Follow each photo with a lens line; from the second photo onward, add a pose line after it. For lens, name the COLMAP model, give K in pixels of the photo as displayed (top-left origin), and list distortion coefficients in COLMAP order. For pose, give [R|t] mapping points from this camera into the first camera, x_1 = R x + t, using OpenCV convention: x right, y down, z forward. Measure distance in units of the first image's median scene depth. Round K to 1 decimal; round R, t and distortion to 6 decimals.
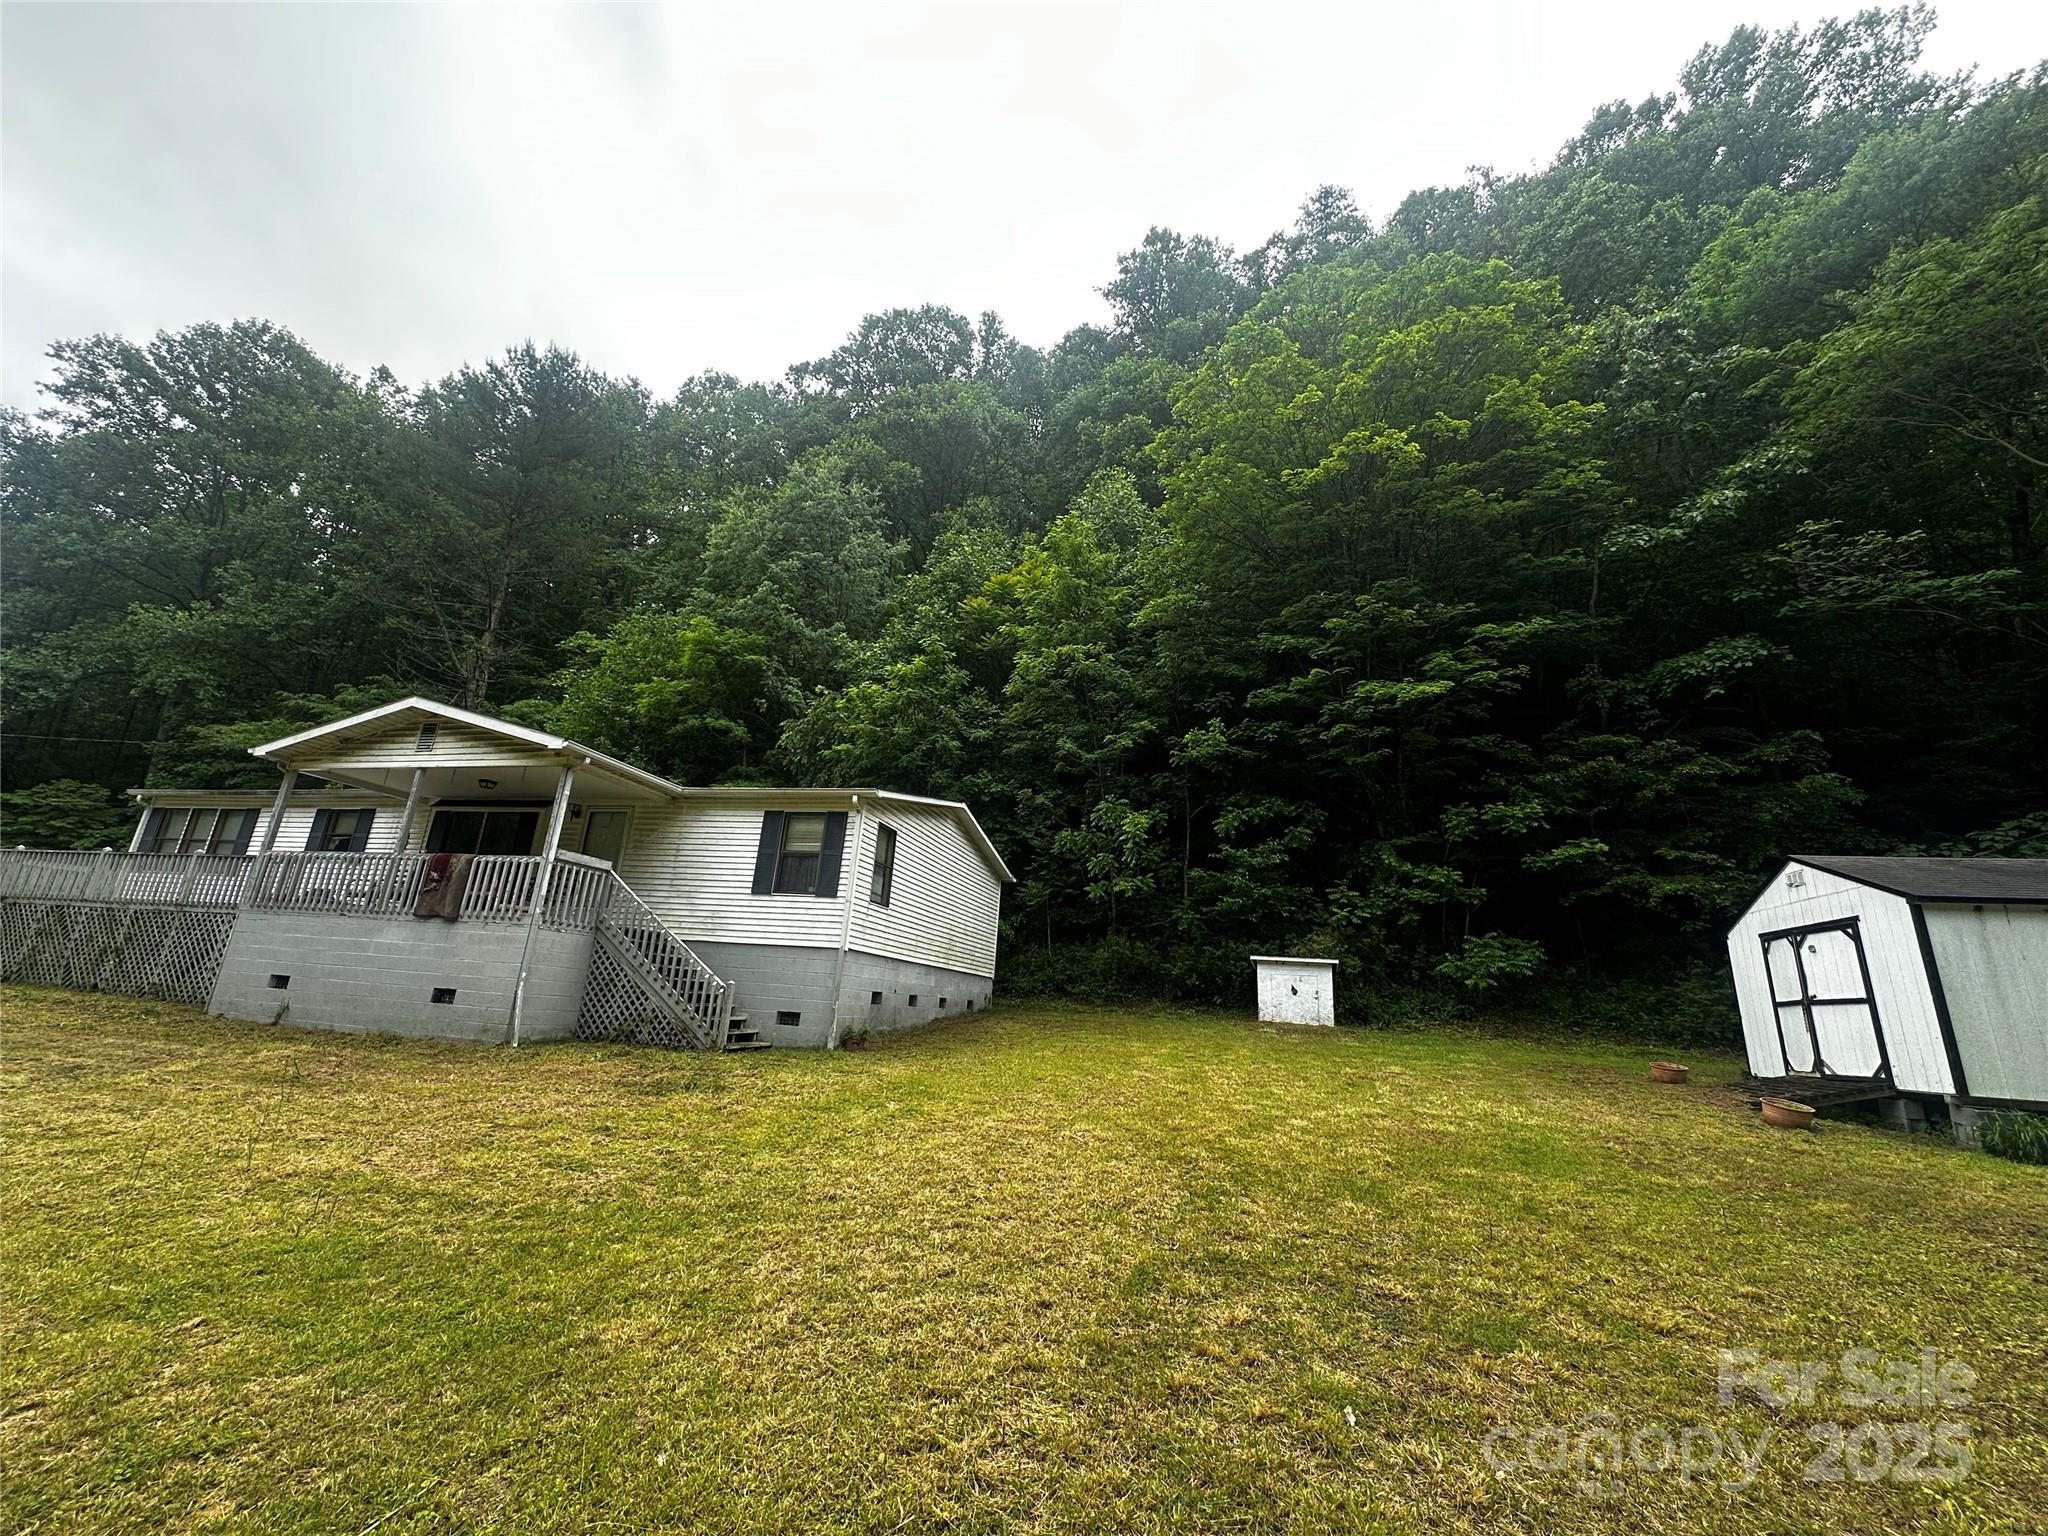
lens RADIAL K [[823.5, 0, 1031.3], [0, 823.5, 759.9], [0, 0, 1]] dist [-0.002875, -0.000026]
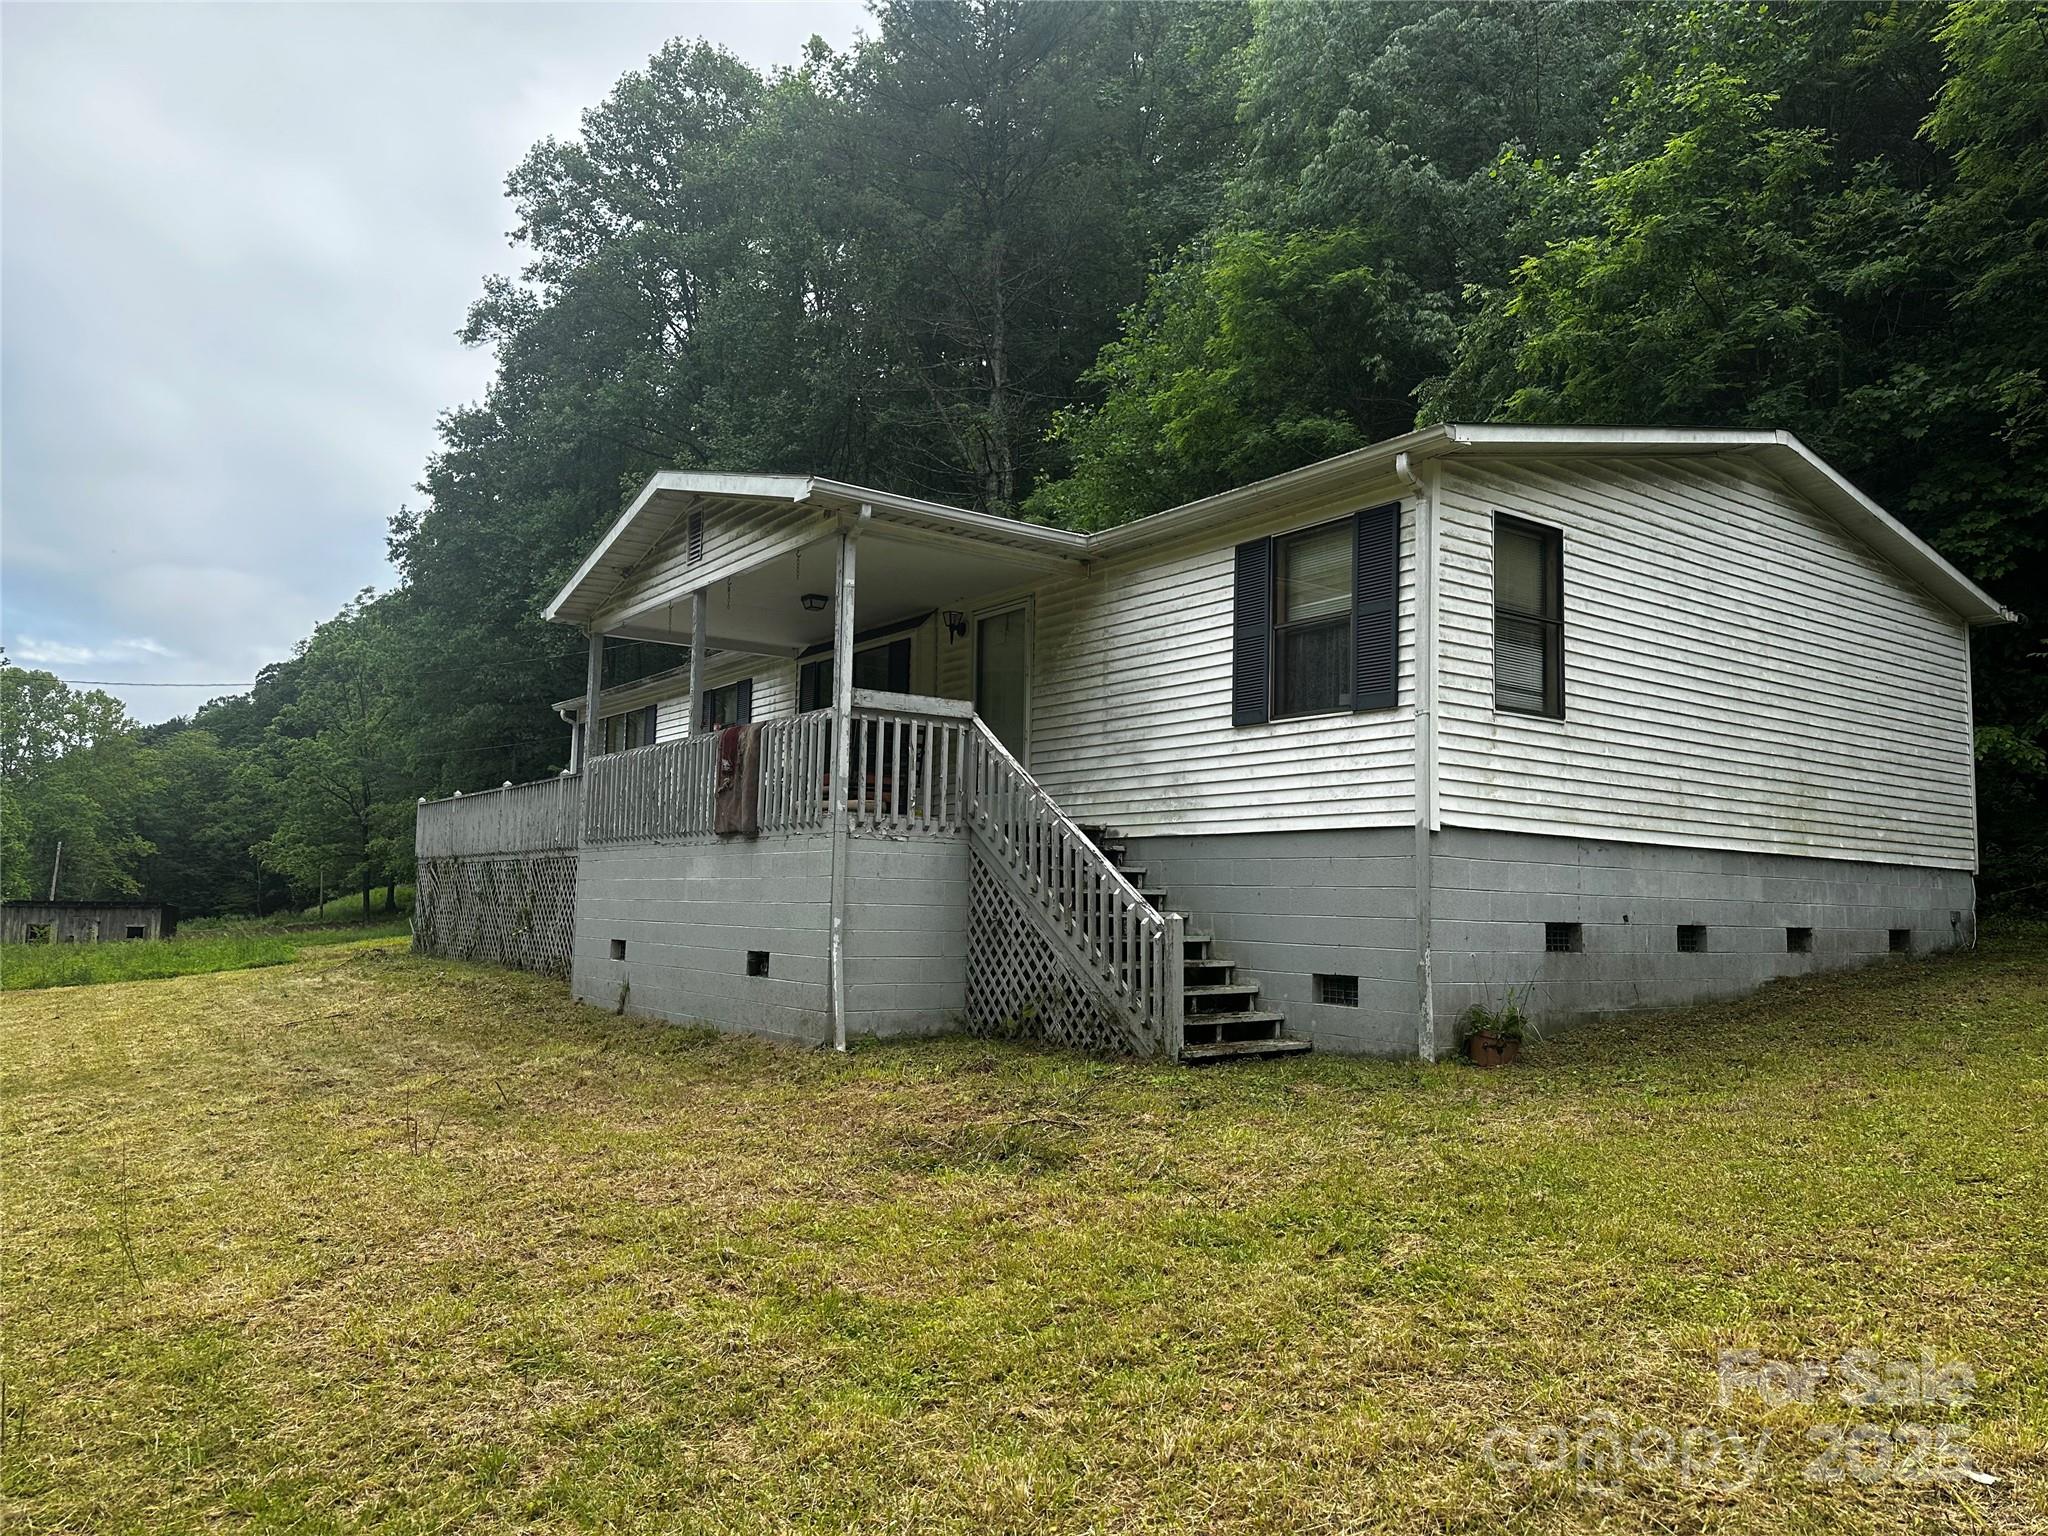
lens RADIAL K [[1435.6, 0, 1021.0], [0, 1435.6, 782.5], [0, 0, 1]] dist [0.106139, -0.176803]
pose [[0.765179, -0.104393, -0.635298, 0.060047], [0.215310, 0.971443, 0.099701, 0.068083], [0.606747, -0.213075, 0.765805, 0.241882]]
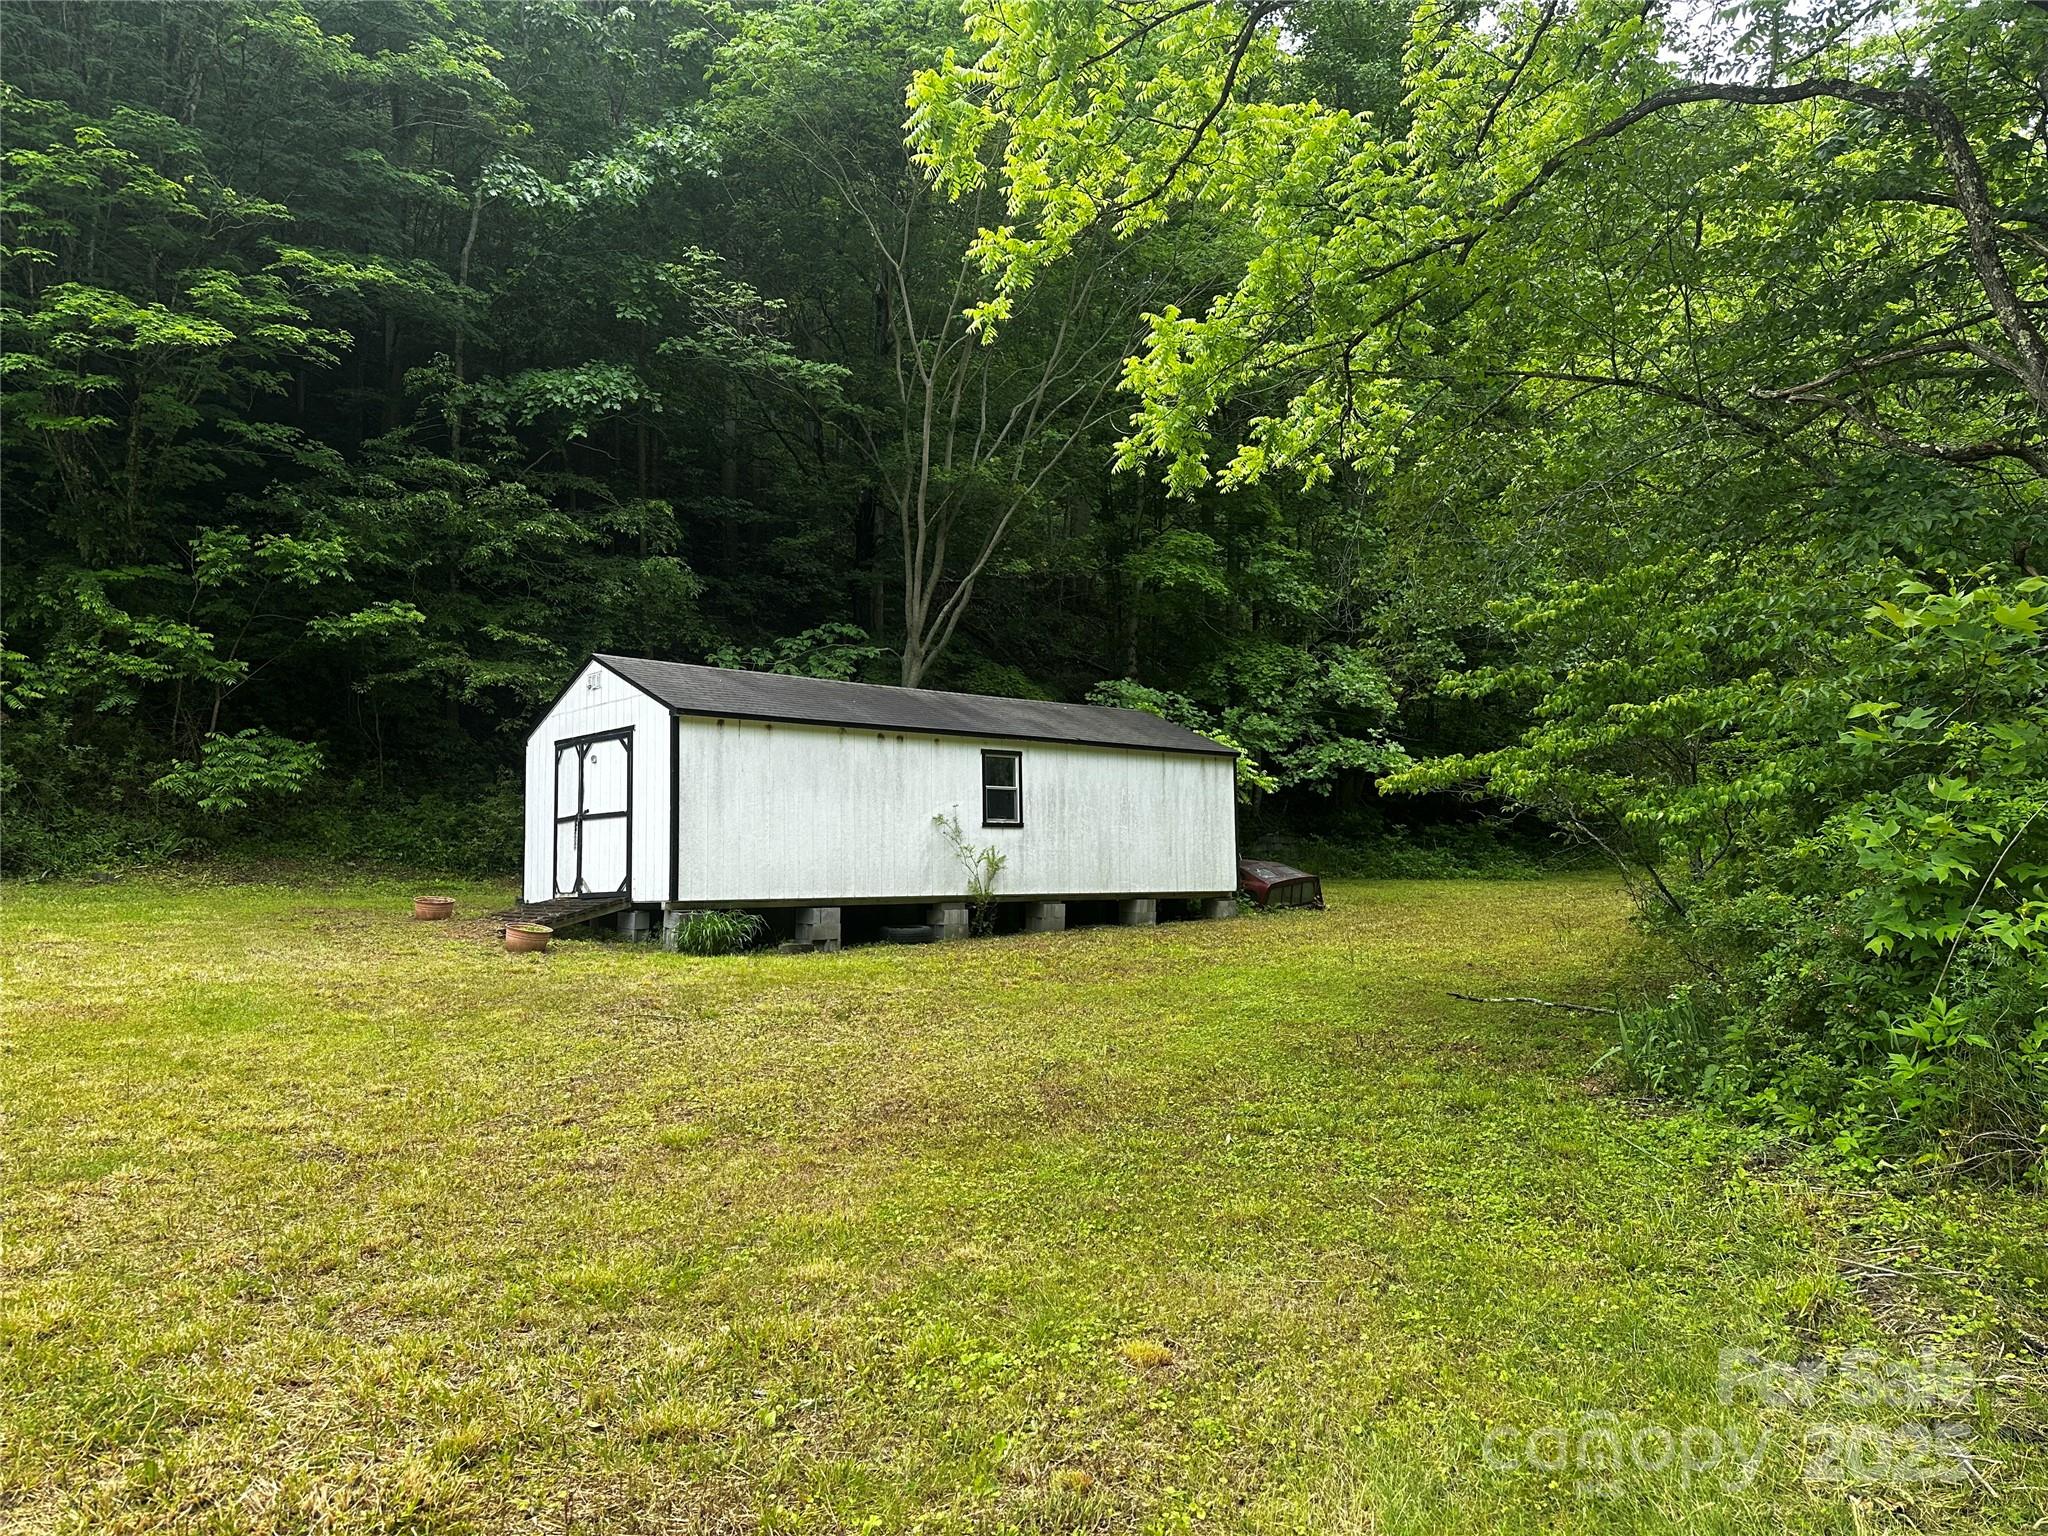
lens RADIAL K [[1432.0, 0, 1006.6], [0, 1432.0, 760.5], [0, 0, 1]] dist [0.083991, -0.109760]
pose [[0.574014, 0.003523, 0.818838, -0.044204], [-0.194027, 0.972098, 0.131832, -0.037888], [-0.795526, -0.234550, 0.558681, -0.141720]]
